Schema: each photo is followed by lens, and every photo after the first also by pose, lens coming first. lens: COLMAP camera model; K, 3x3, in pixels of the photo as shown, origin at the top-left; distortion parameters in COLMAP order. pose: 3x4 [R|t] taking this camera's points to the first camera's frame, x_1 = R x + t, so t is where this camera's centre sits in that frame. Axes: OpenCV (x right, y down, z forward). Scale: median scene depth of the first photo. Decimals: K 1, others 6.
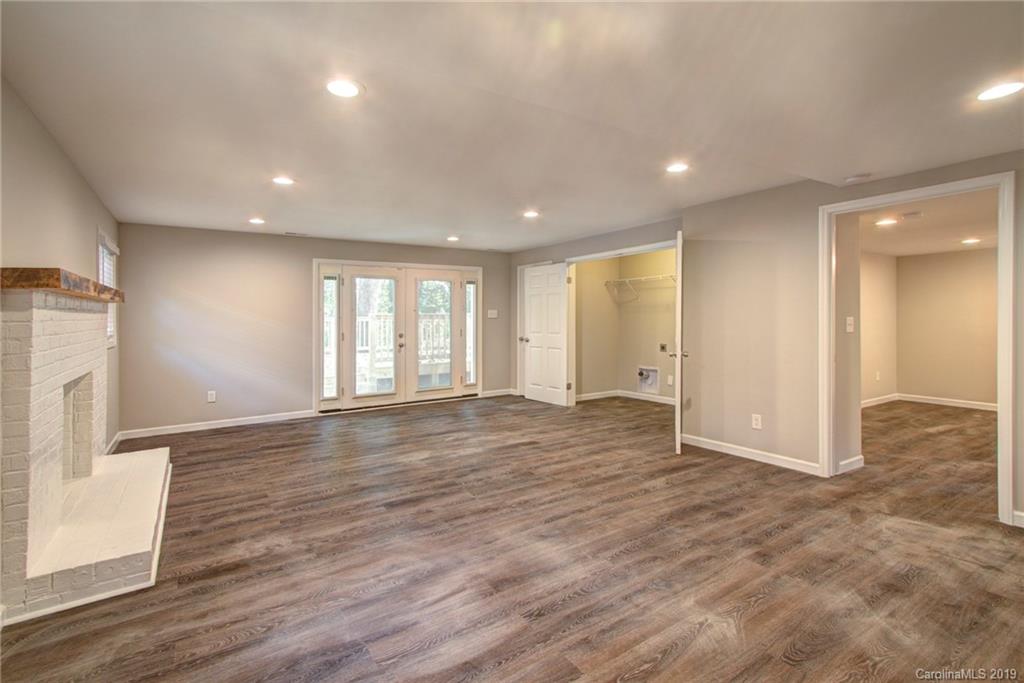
lens RADIAL K [[490.2, 0, 489.5], [0, 490.2, 328.4], [0, 0, 1]] dist [0.011601, 0.000409]
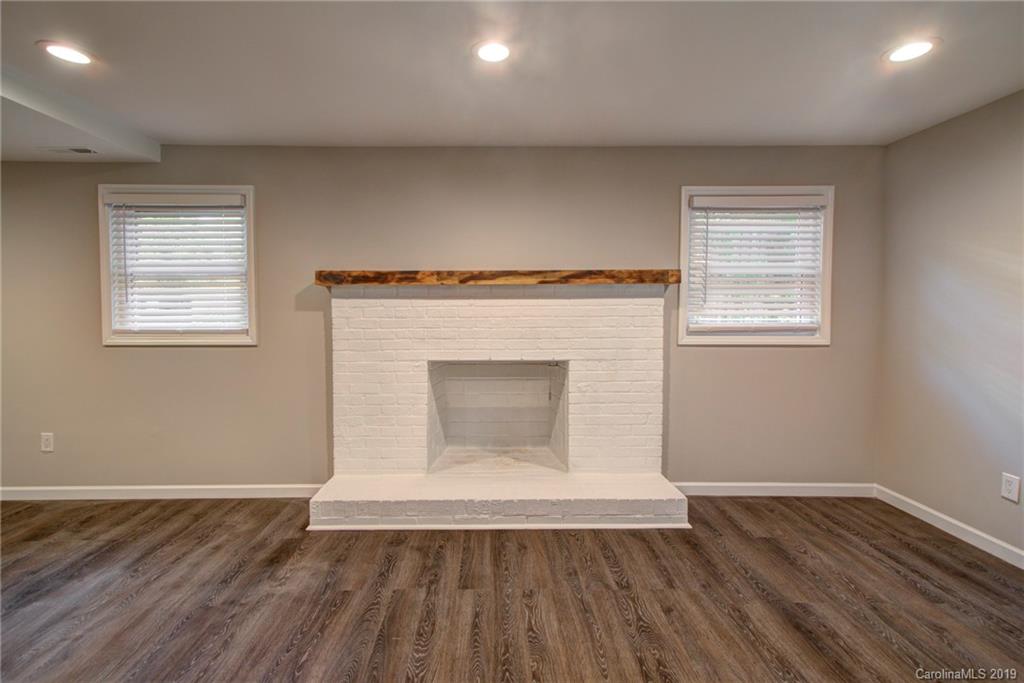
lens RADIAL K [[490.2, 0, 489.5], [0, 490.2, 328.4], [0, 0, 1]] dist [0.011601, 0.000409]
pose [[-0.525816, 0.042914, -0.849515, 0.053104], [-0.013475, 0.998181, 0.058765, -0.028974], [0.850492, 0.042347, -0.524281, 1.432227]]
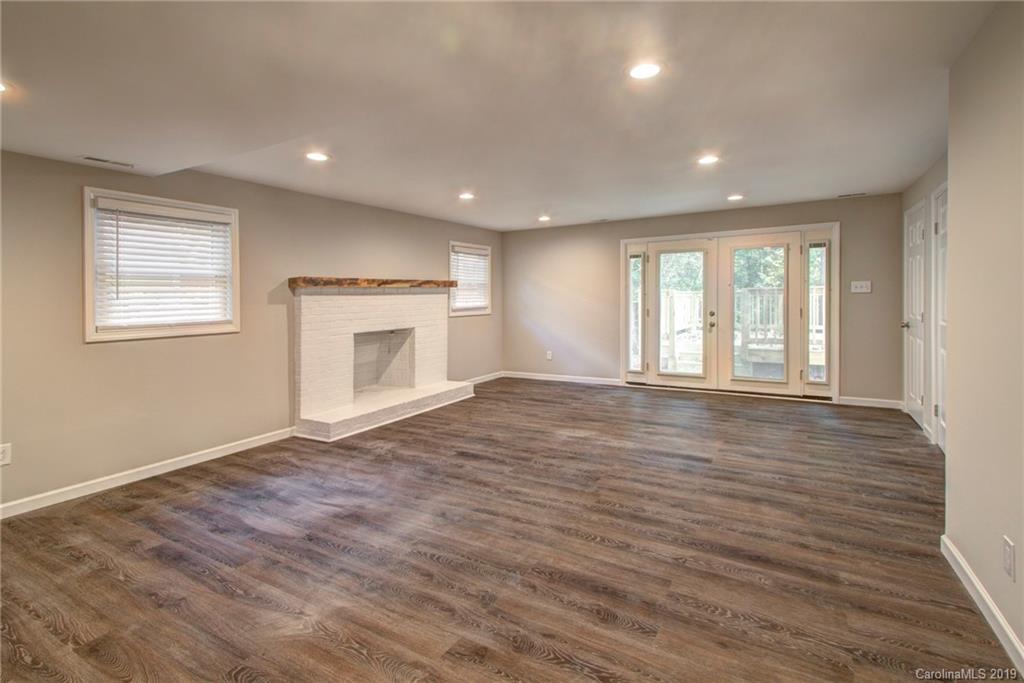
lens RADIAL K [[483.5, 0, 513.1], [0, 483.5, 302.8], [0, 0, 1]] dist [0.007442, 0.000463]
pose [[0.446035, 0.014714, -0.894895, 0.919831], [-0.008135, 0.999890, 0.012386, -0.027474], [0.894979, 0.001755, 0.446105, 0.582710]]
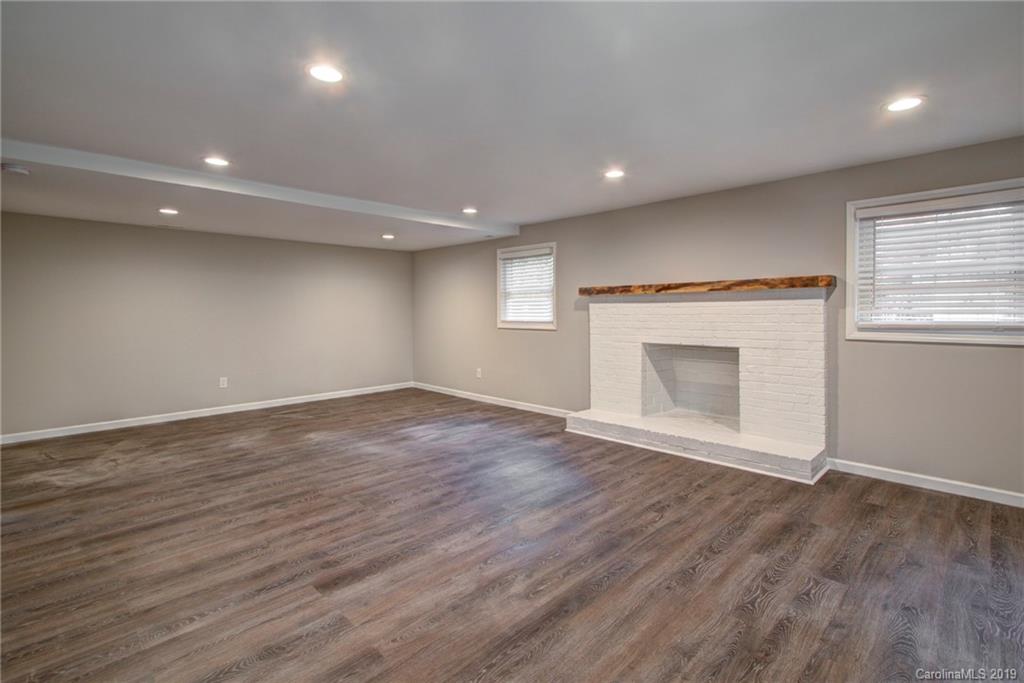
lens RADIAL K [[469.0, 0, 490.3], [0, 469.0, 318.7], [0, 0, 1]] dist [0.000419, 0.000113]
pose [[-0.978639, 0.020404, -0.204572, 0.038373], [0.011913, 0.999019, 0.042650, -0.046588], [0.205241, 0.039301, -0.977922, 2.124725]]
